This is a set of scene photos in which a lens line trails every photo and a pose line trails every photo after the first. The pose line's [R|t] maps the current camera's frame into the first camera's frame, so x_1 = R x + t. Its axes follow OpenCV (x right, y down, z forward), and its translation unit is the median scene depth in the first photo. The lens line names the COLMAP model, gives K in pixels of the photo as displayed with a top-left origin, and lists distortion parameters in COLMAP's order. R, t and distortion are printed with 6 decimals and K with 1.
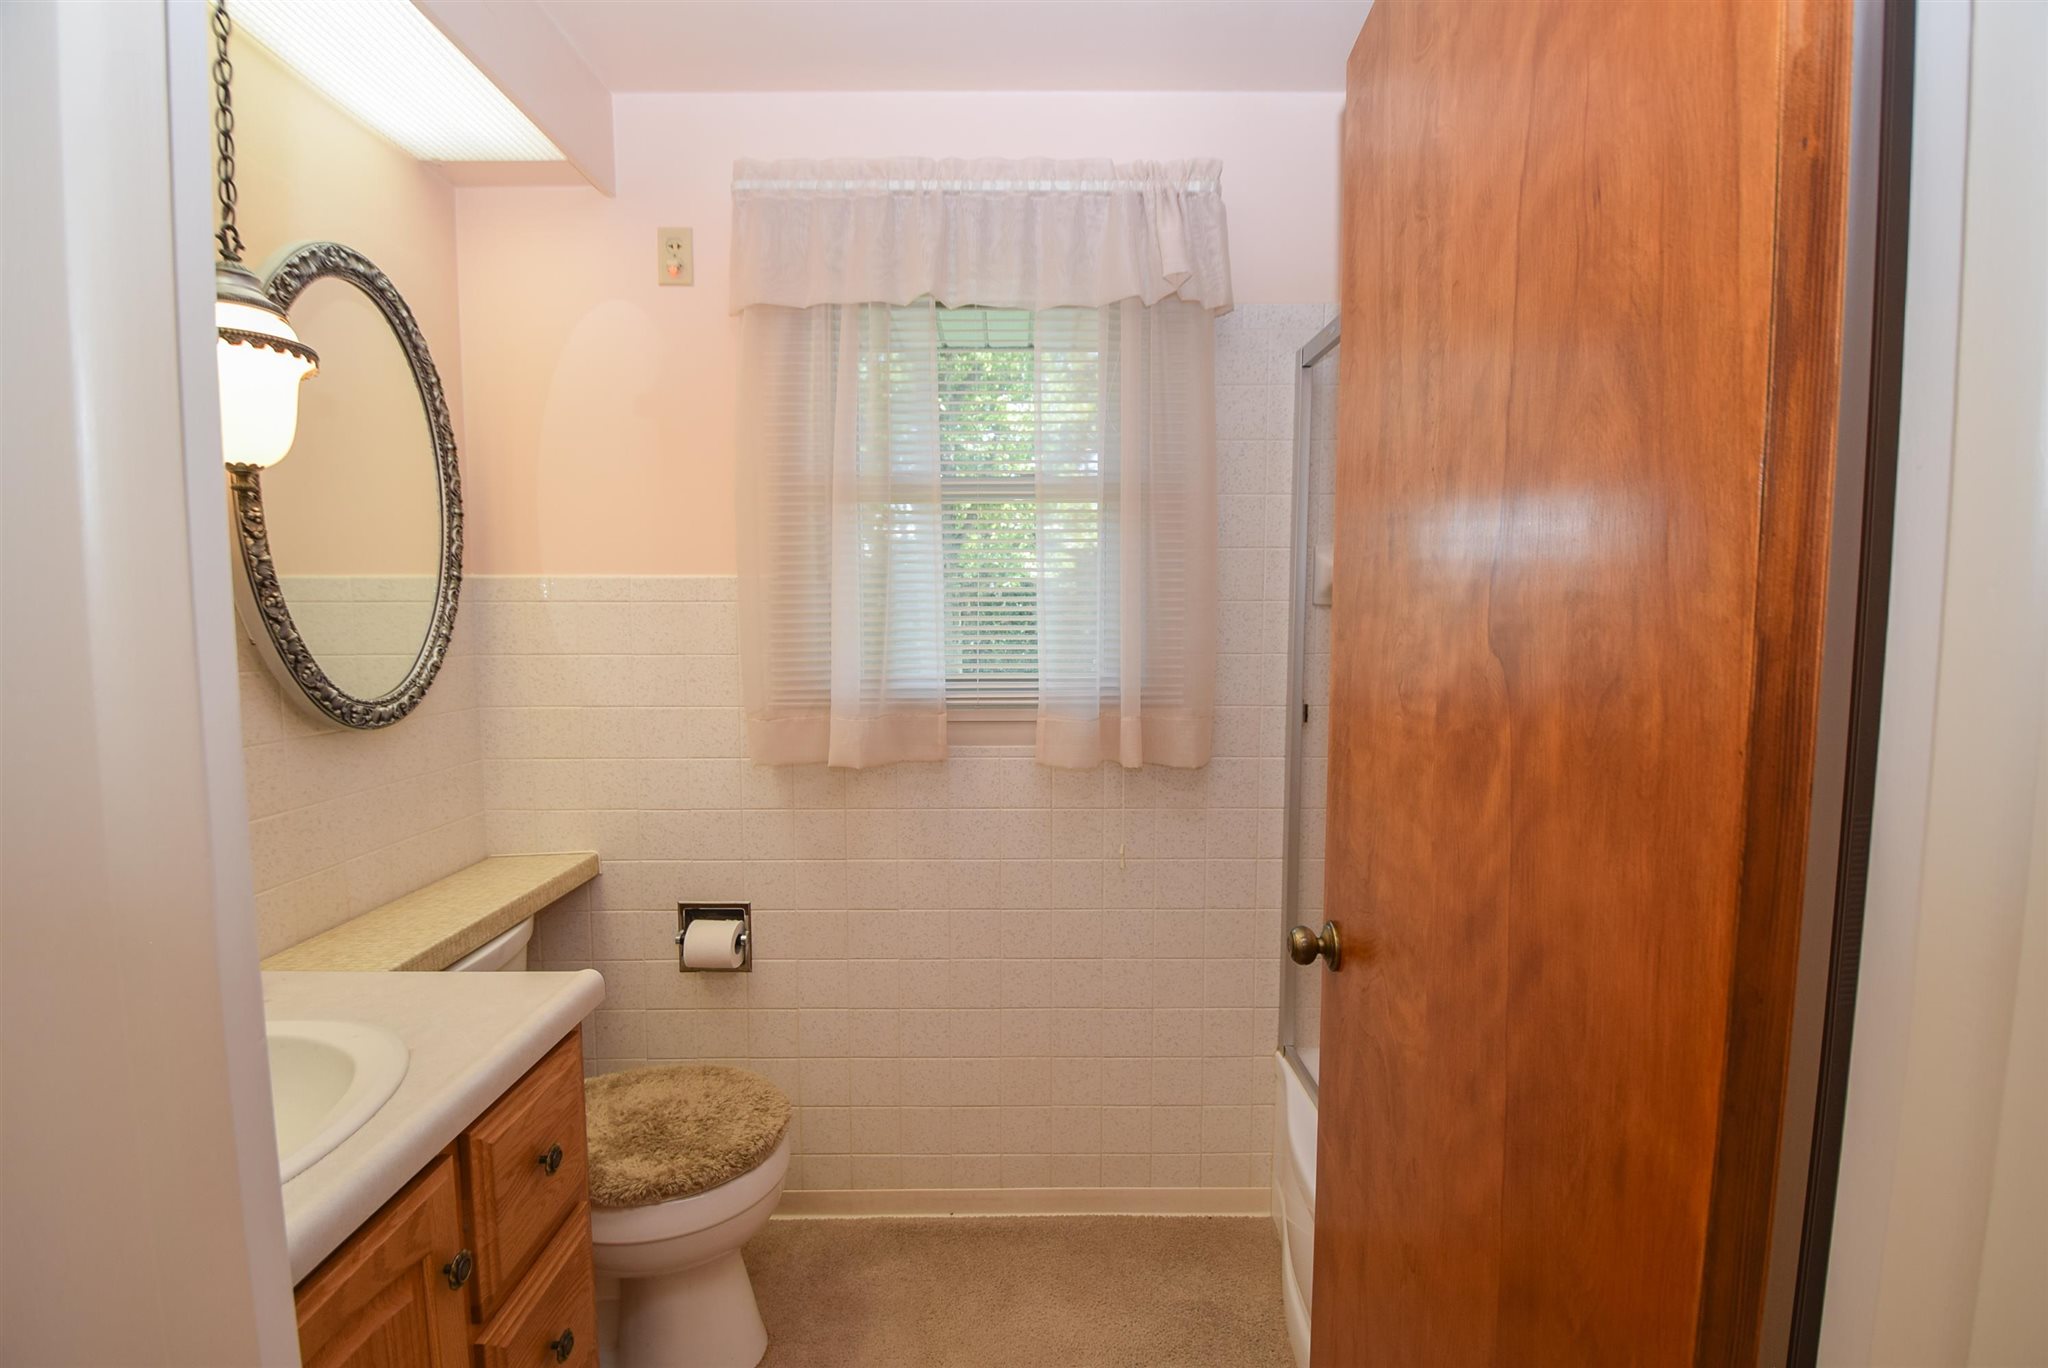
lens RADIAL K [[908.9, 0, 1031.3], [0, 908.9, 685.7], [0, 0, 1]] dist [-0.003973, -0.007377]
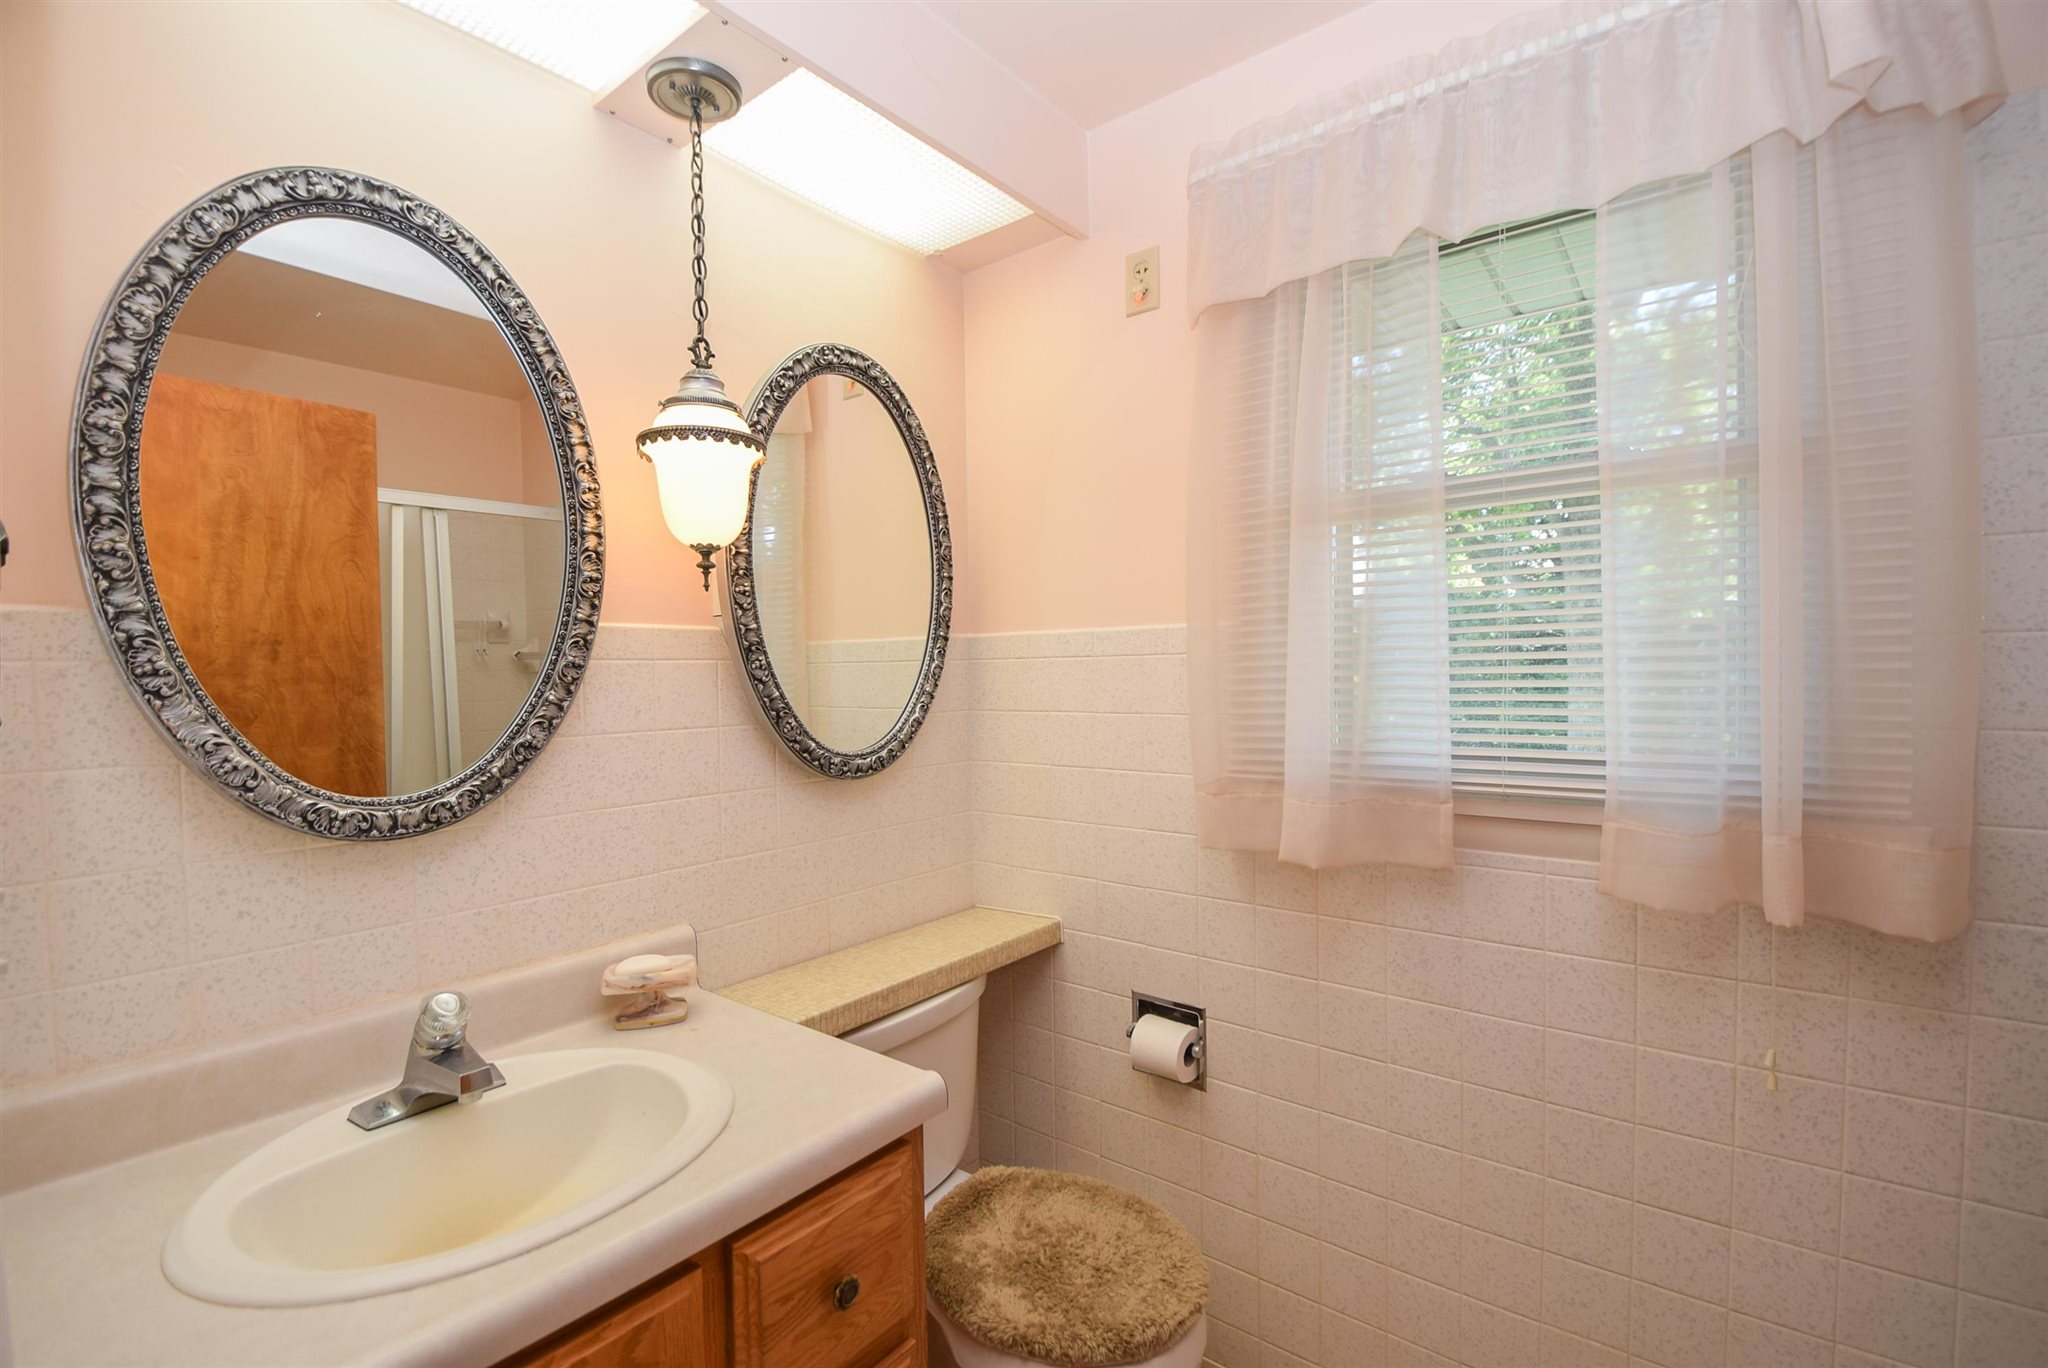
lens RADIAL K [[908.9, 0, 1005.3], [0, 908.9, 687.7], [0, 0, 1]] dist [-0.003973, -0.007377]
pose [[0.772535, -0.000414, -0.634972, 0.094411], [-0.033543, 0.998577, -0.041461, -0.020275], [0.634086, 0.053328, 0.771422, 0.242927]]
